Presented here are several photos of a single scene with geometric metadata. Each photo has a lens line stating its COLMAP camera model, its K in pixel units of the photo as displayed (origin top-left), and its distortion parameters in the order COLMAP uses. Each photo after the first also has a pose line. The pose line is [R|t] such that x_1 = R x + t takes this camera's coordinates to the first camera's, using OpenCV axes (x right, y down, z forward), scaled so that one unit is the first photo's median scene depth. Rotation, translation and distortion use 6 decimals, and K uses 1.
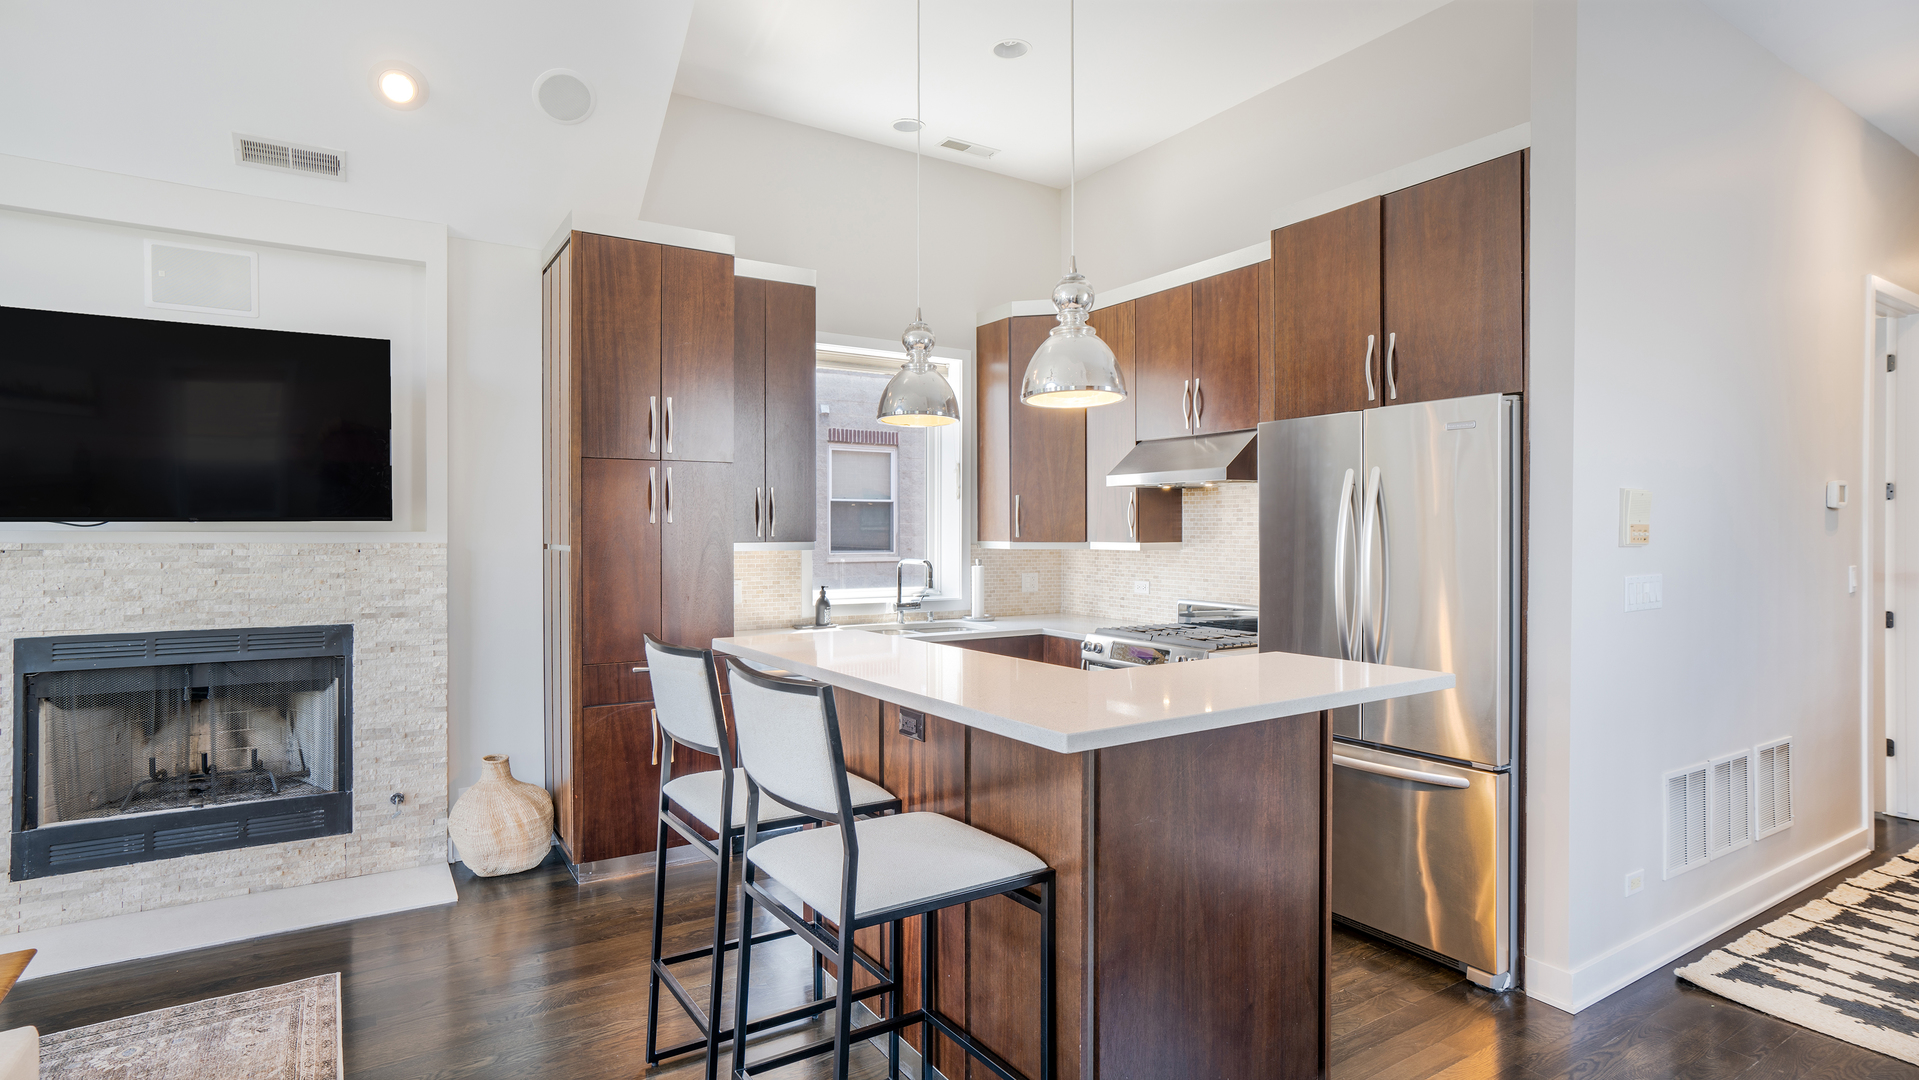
lens RADIAL K [[949.9, 0, 949.3], [0, 949.9, 529.5], [0, 0, 1]] dist [-0.023322, 0.014791]
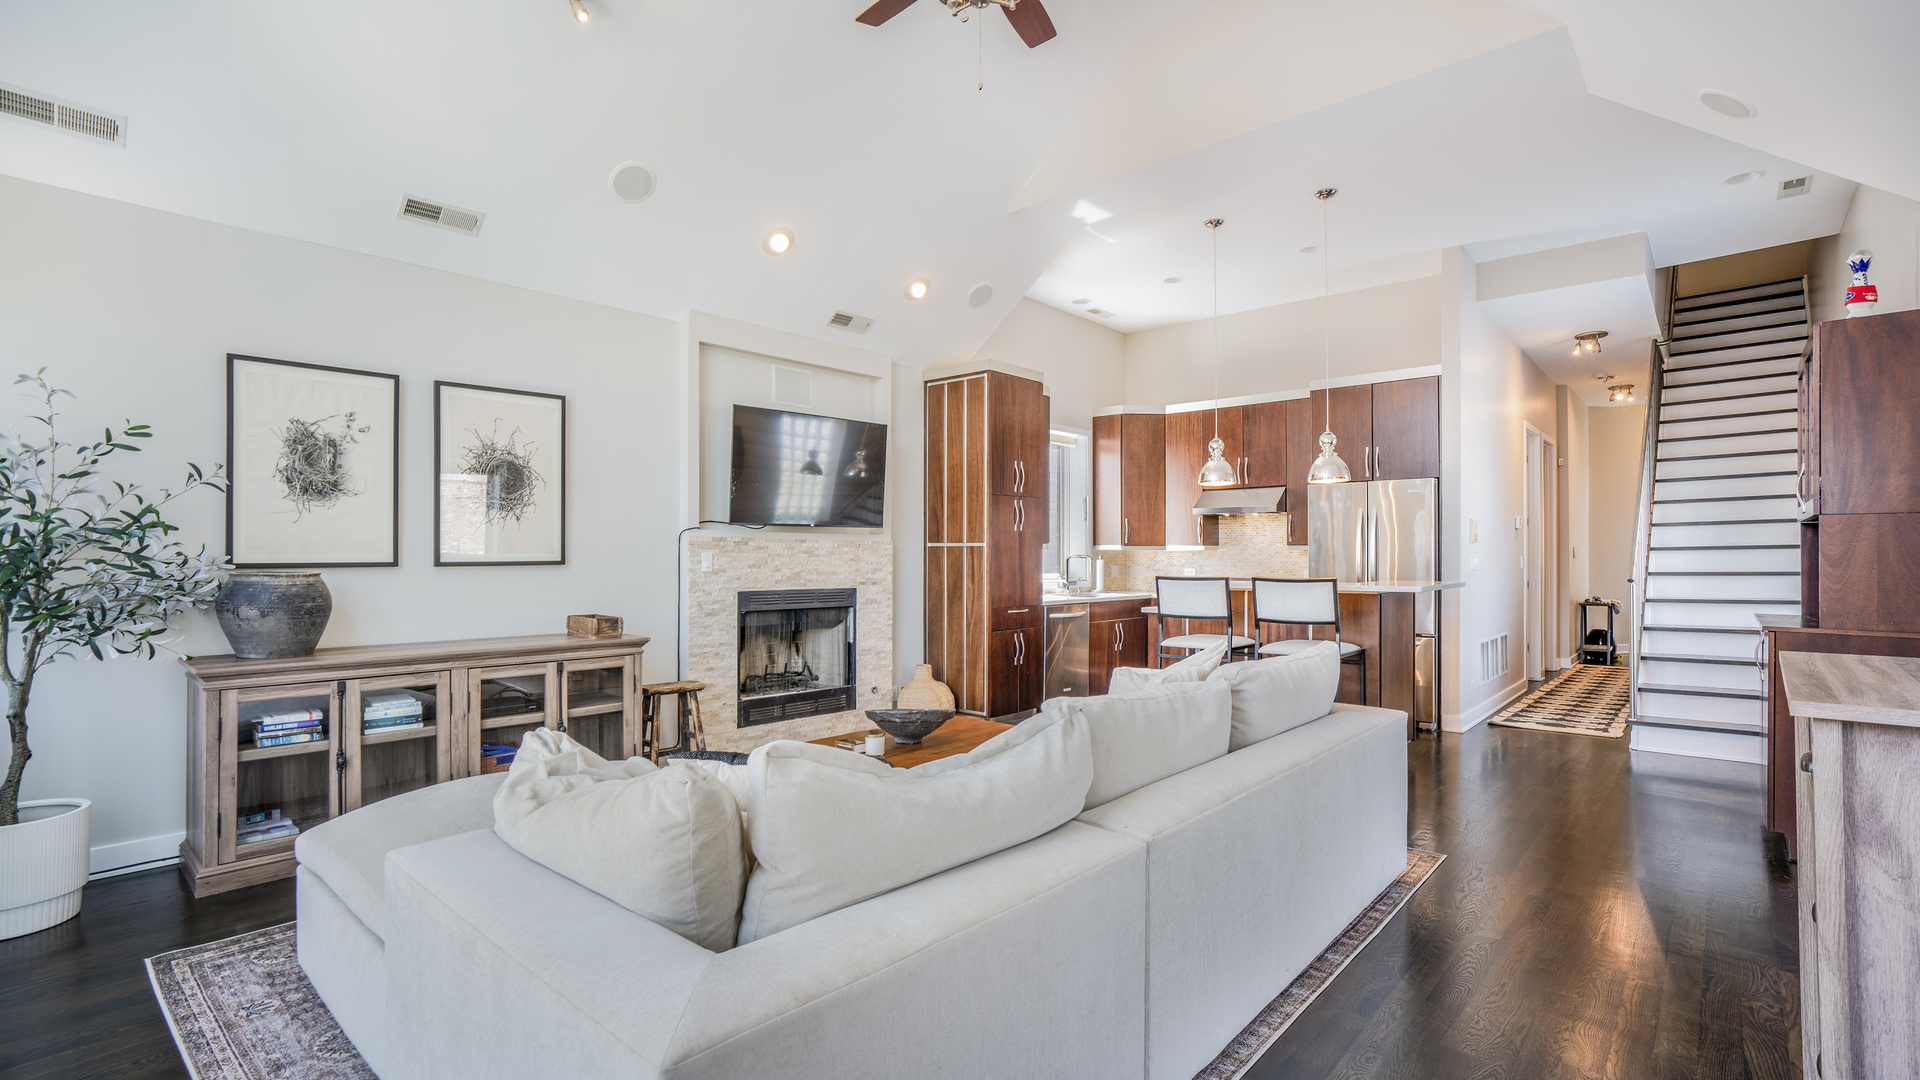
lens RADIAL K [[869.4, 0, 956.0], [0, 869.4, 540.3], [0, 0, 1]] dist [-0.063732, 0.021749]
pose [[0.963631, 0.006240, 0.267163, -0.746123], [-0.002774, 0.999907, -0.013350, 0.028979], [-0.267222, 0.012124, 0.963559, -0.486194]]
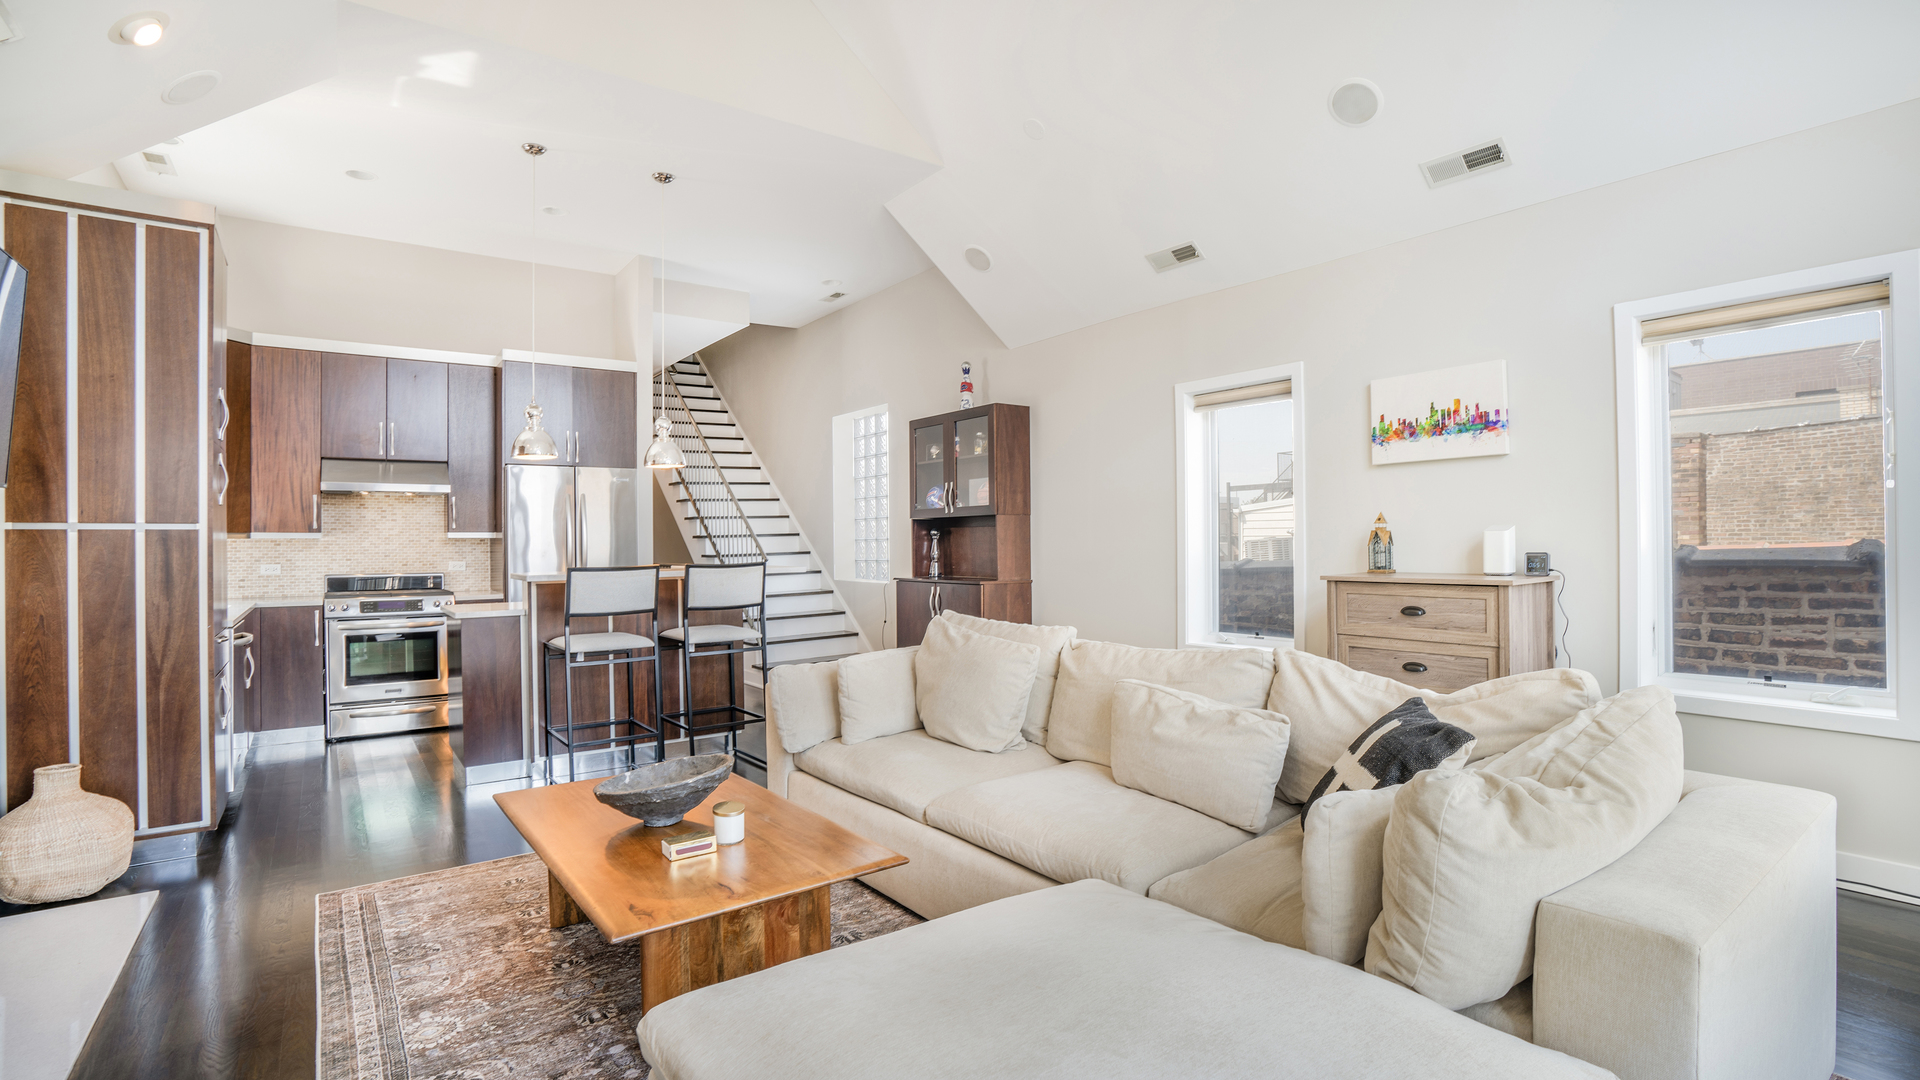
lens RADIAL K [[869.4, 0, 956.0], [0, 869.4, 540.3], [0, 0, 1]] dist [-0.063732, 0.021749]
pose [[-0.066540, 0.000997, 0.997783, -1.143659], [0.006100, 0.999981, -0.000593, 0.033585], [-0.997765, 0.006048, -0.066545, 0.197075]]
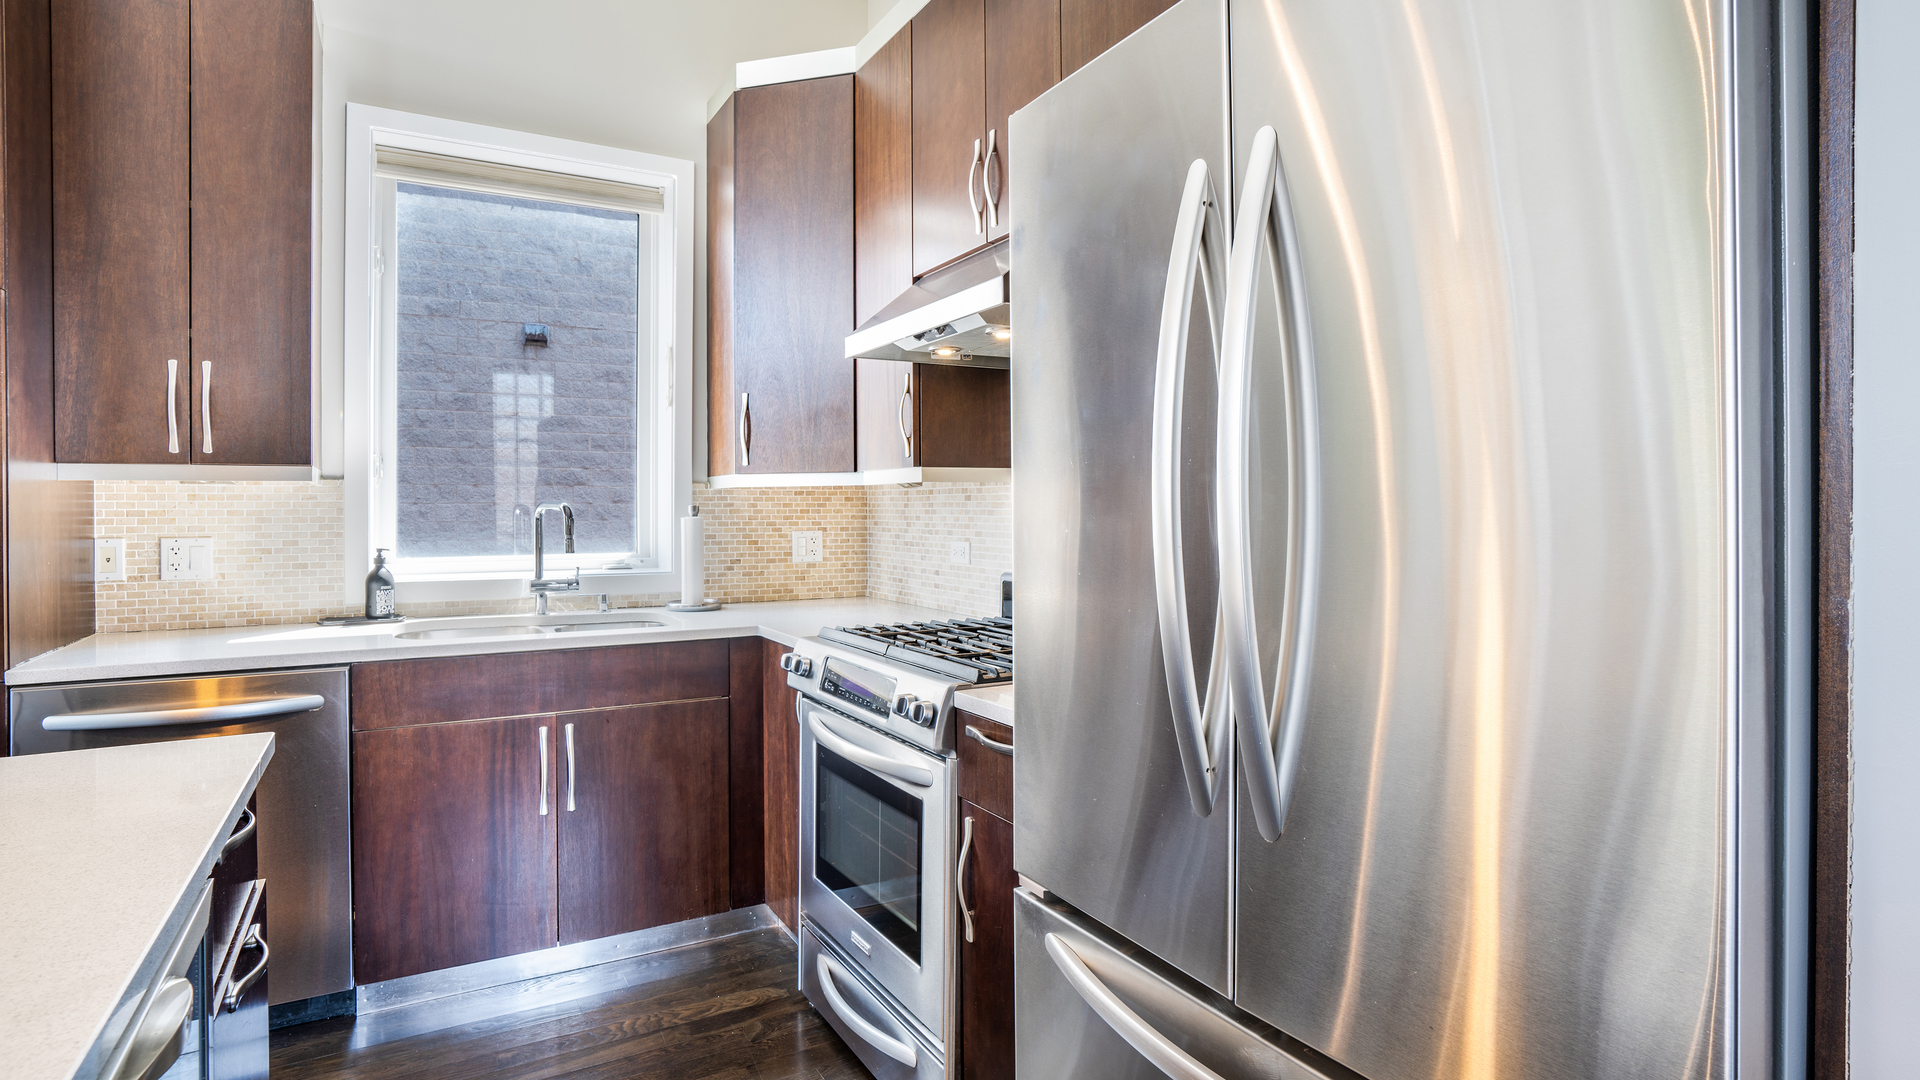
lens RADIAL K [[950.4, 0, 949.8], [0, 950.4, 529.5], [0, 0, 1]] dist [-0.023322, 0.014791]
pose [[0.998916, -0.003168, -0.046439, 0.263381], [0.004179, 0.999756, 0.021695, 0.040500], [0.046359, -0.021865, 0.998686, 0.502627]]
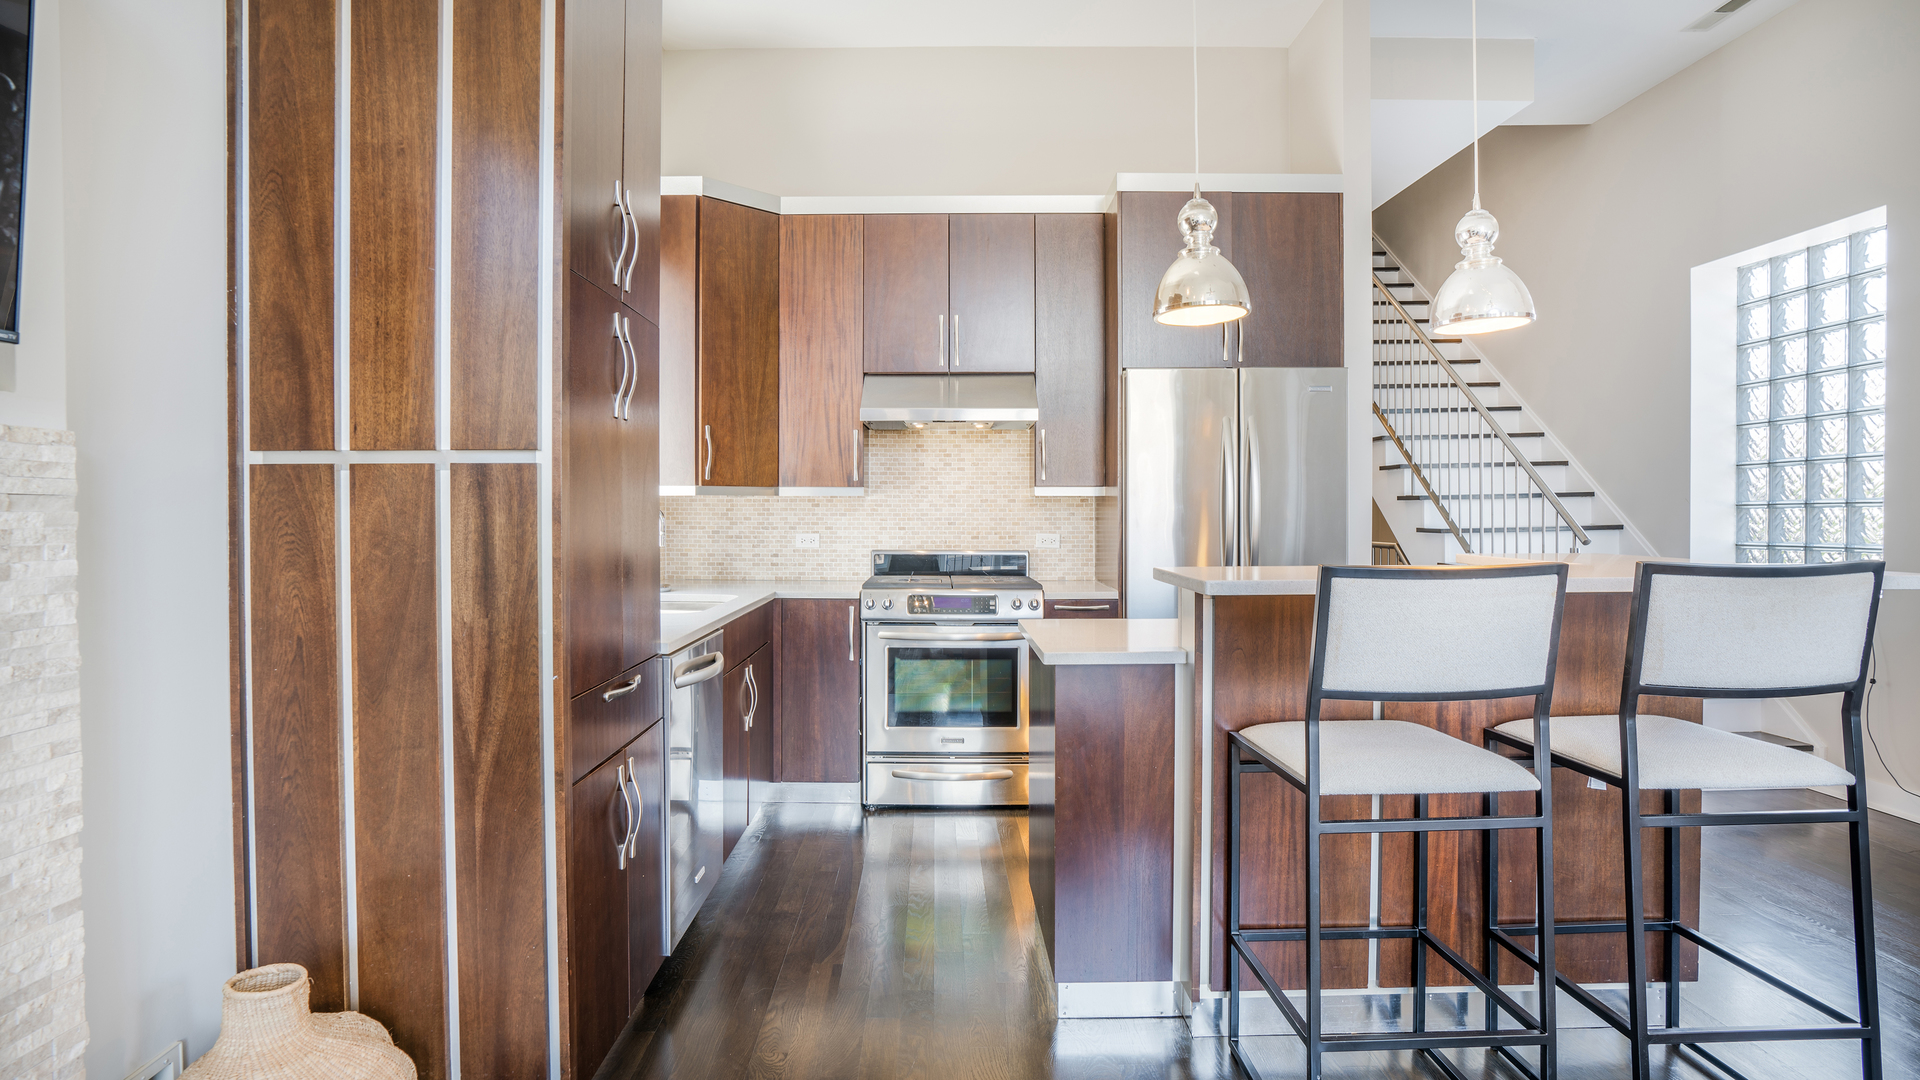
lens RADIAL K [[981.0, 0, 948.9], [0, 981.0, 523.1], [0, 0, 1]] dist [-0.041995, 0.017220]
pose [[0.533214, -0.010721, 0.845913, -0.585433], [-0.000864, 0.999912, 0.013217, 0.038427], [-0.845980, -0.007778, 0.533158, 0.476427]]
